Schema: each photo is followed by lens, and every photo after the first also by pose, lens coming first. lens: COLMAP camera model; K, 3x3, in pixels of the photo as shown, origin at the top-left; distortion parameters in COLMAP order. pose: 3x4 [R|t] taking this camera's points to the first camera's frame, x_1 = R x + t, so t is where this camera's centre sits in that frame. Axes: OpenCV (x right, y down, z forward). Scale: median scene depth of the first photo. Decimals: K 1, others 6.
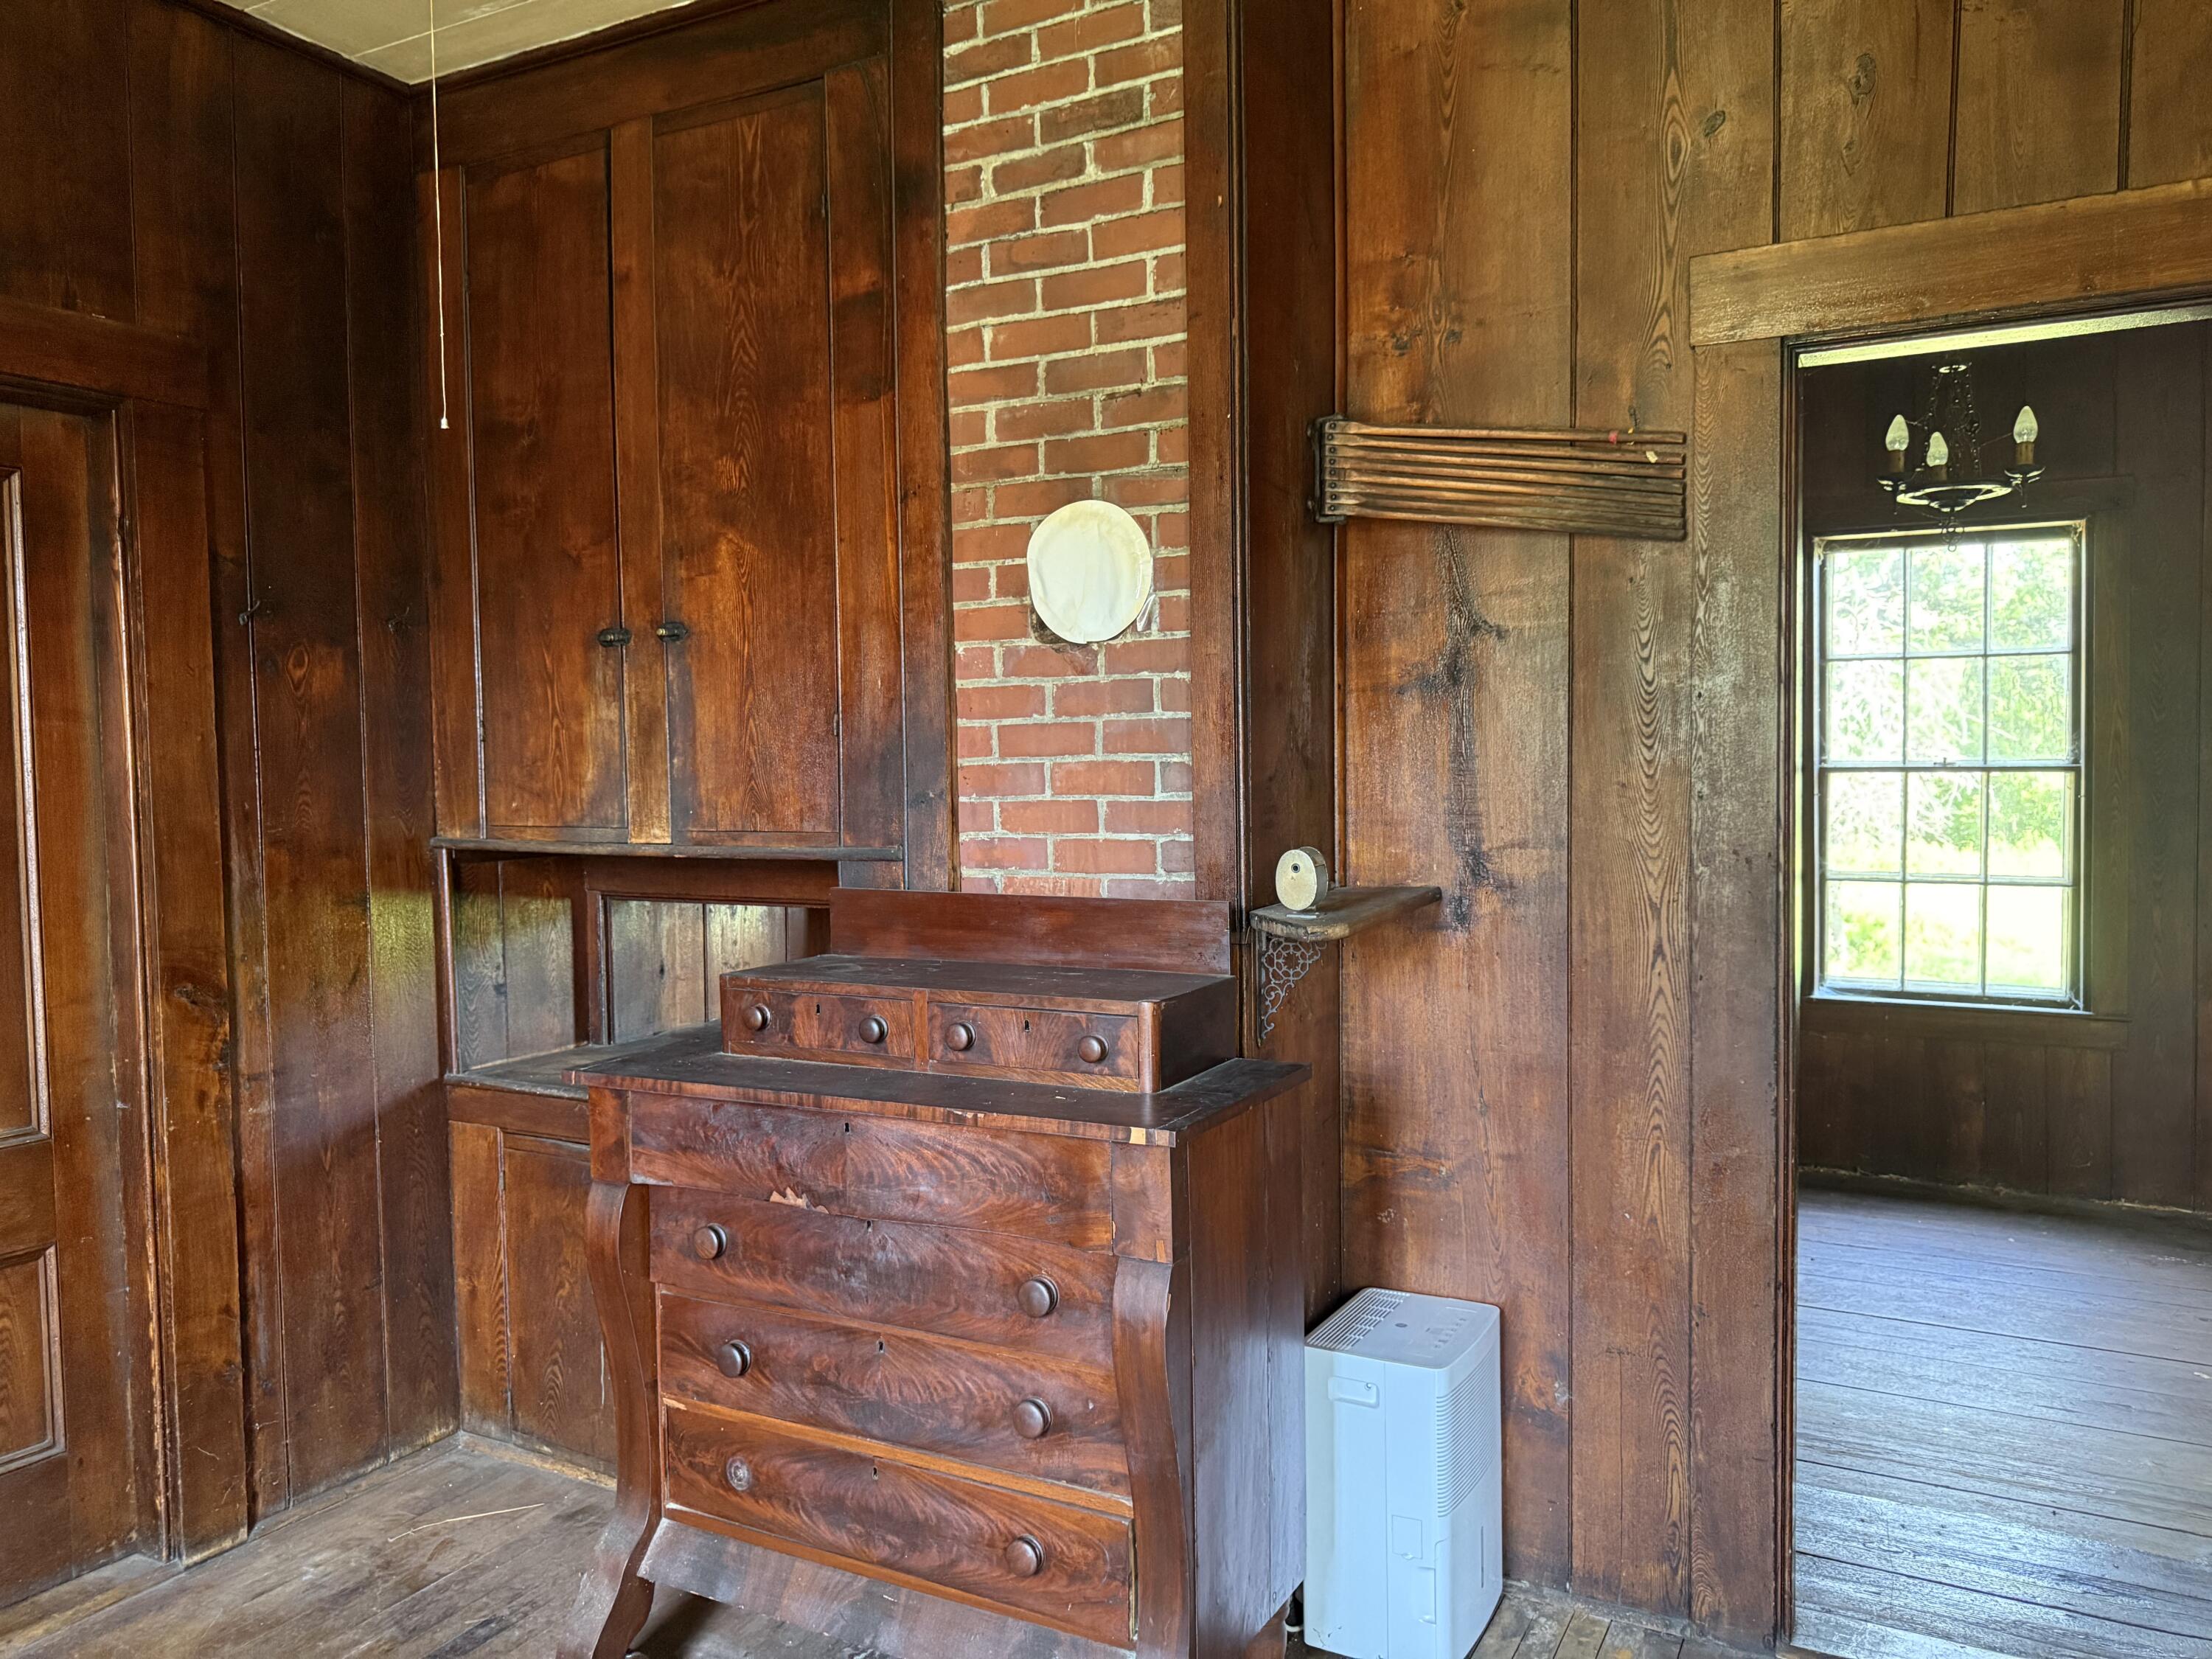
lens RADIAL K [[1580.1, 0, 1110.9], [0, 1580.1, 830.8], [0, 0, 1]] dist [0.003894, -0.006510]
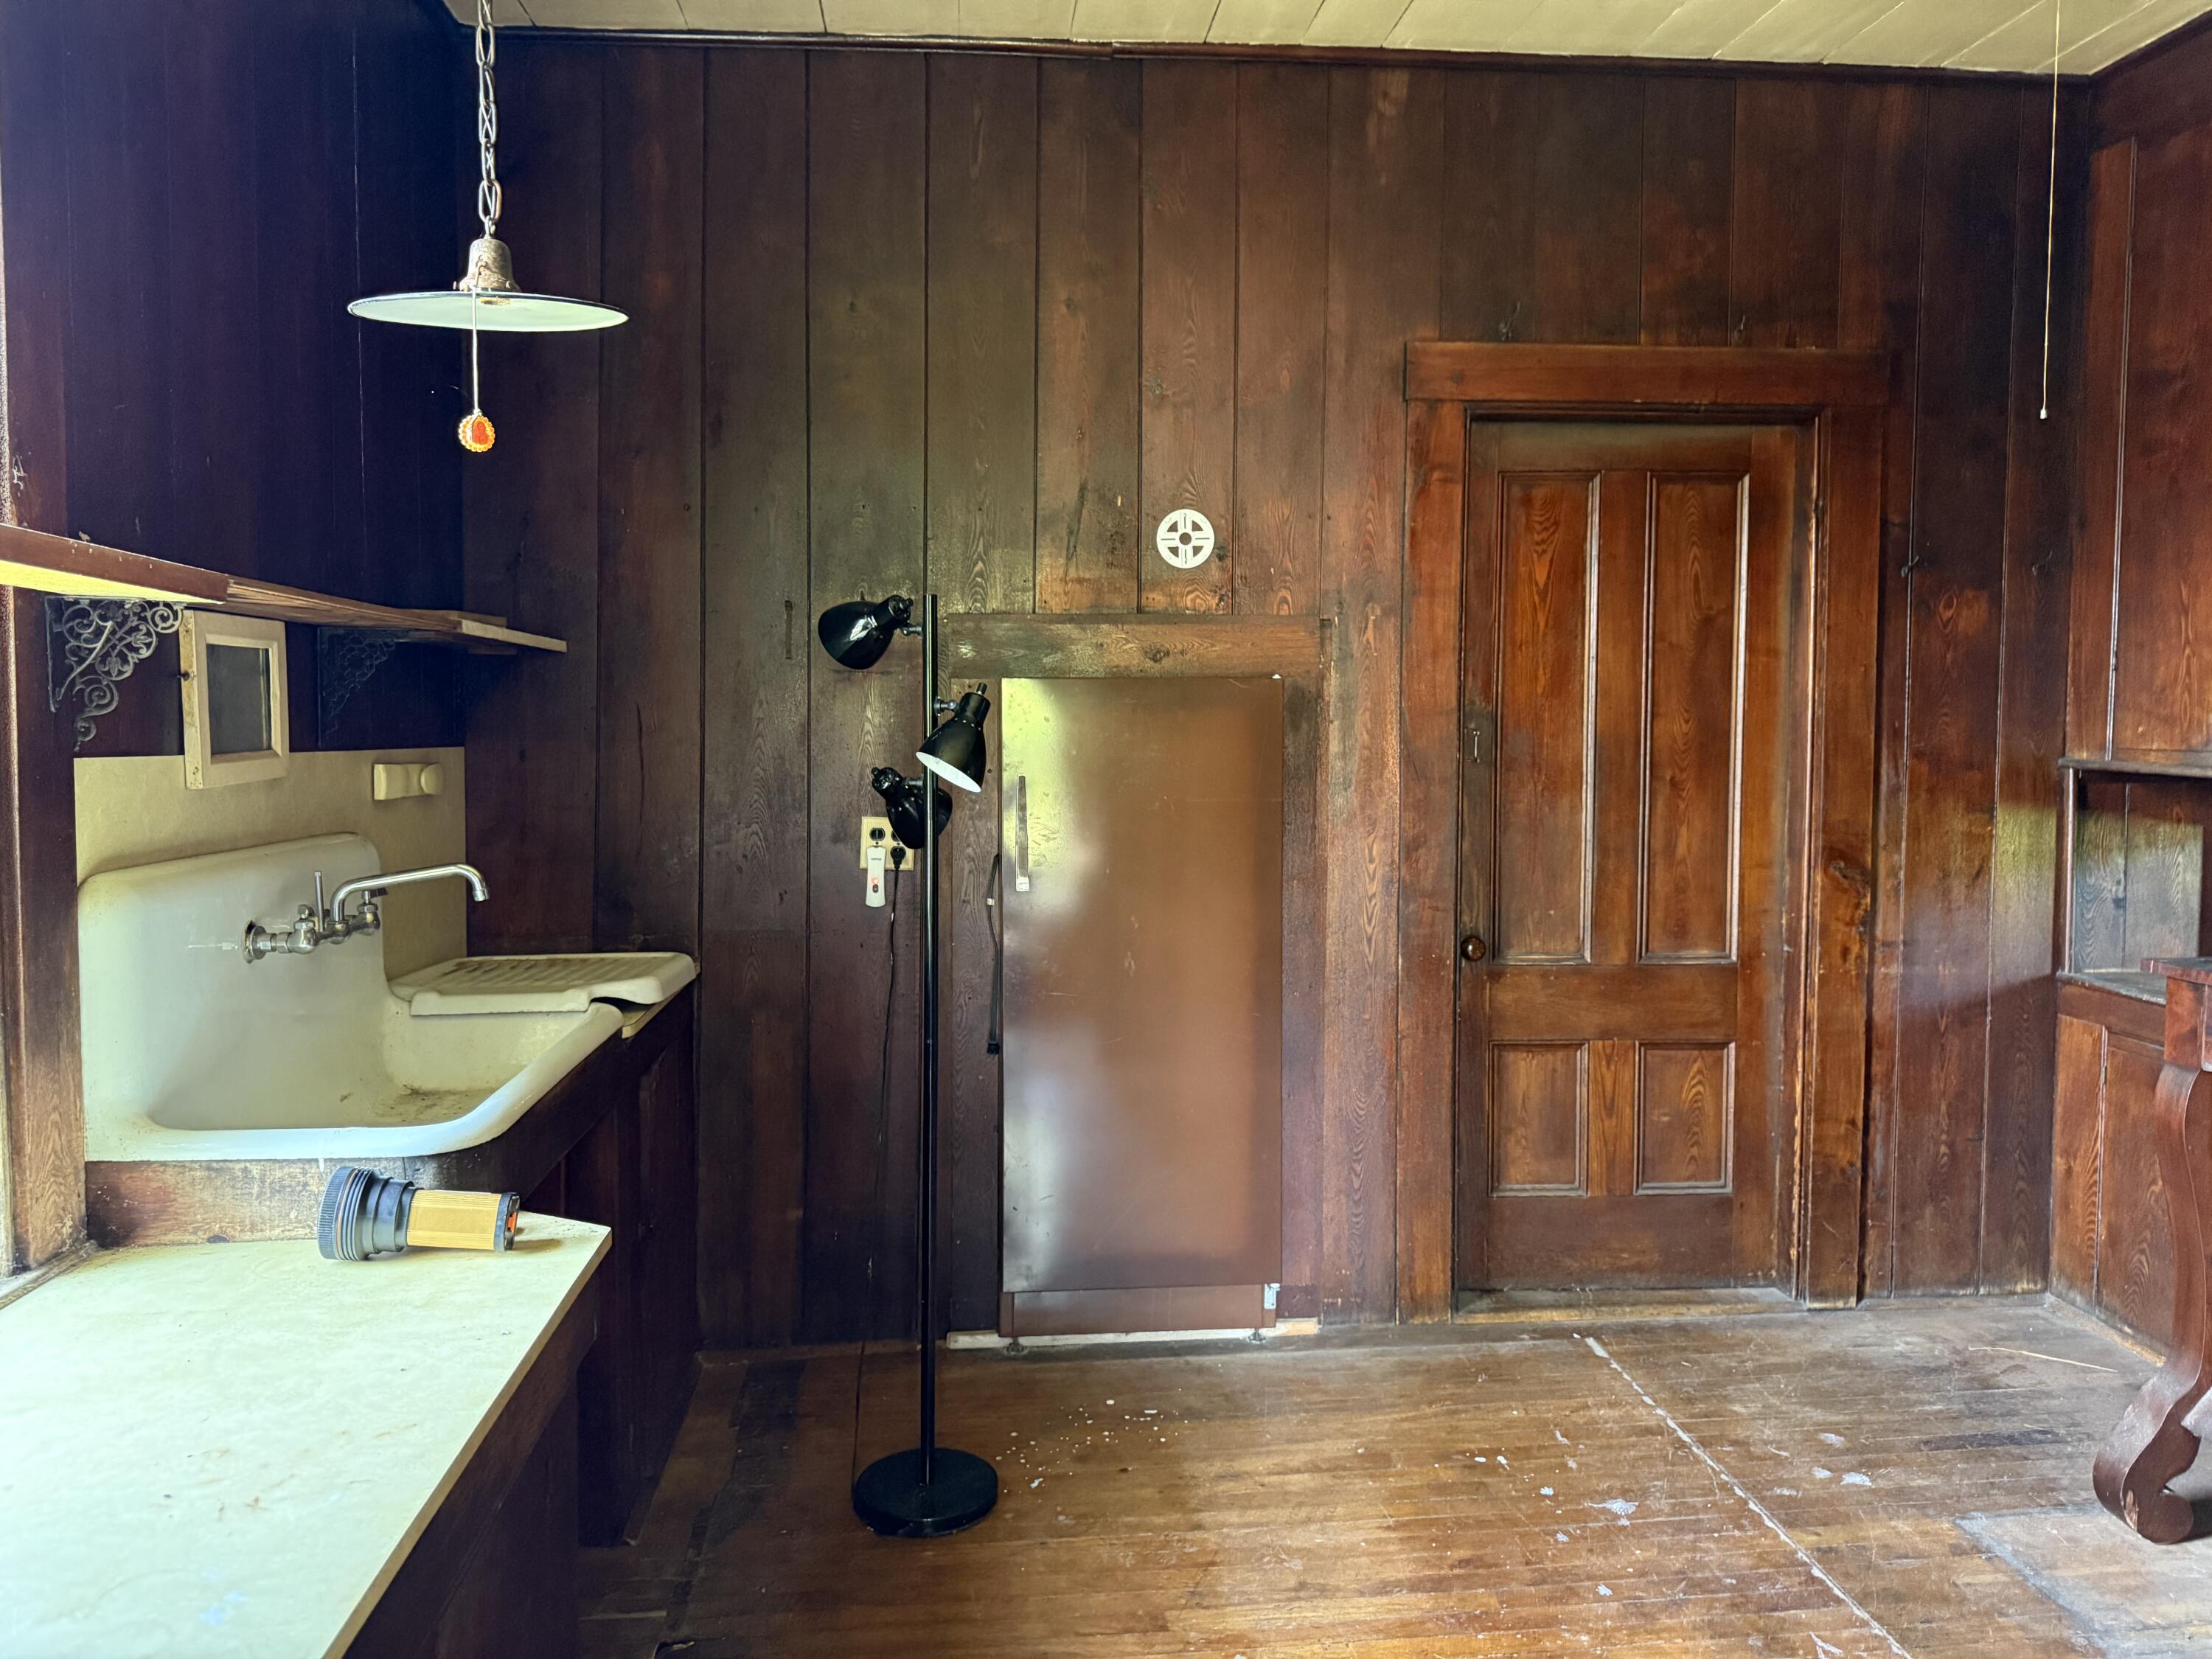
lens RADIAL K [[1580.1, 0, 1106.1], [0, 1580.1, 823.1], [0, 0, 1]] dist [0.003894, -0.006510]
pose [[0.552881, 0.069562, -0.830351, 0.141881], [-0.043709, 0.997558, 0.054466, 0.021080], [0.832113, 0.006181, 0.554572, -0.196815]]
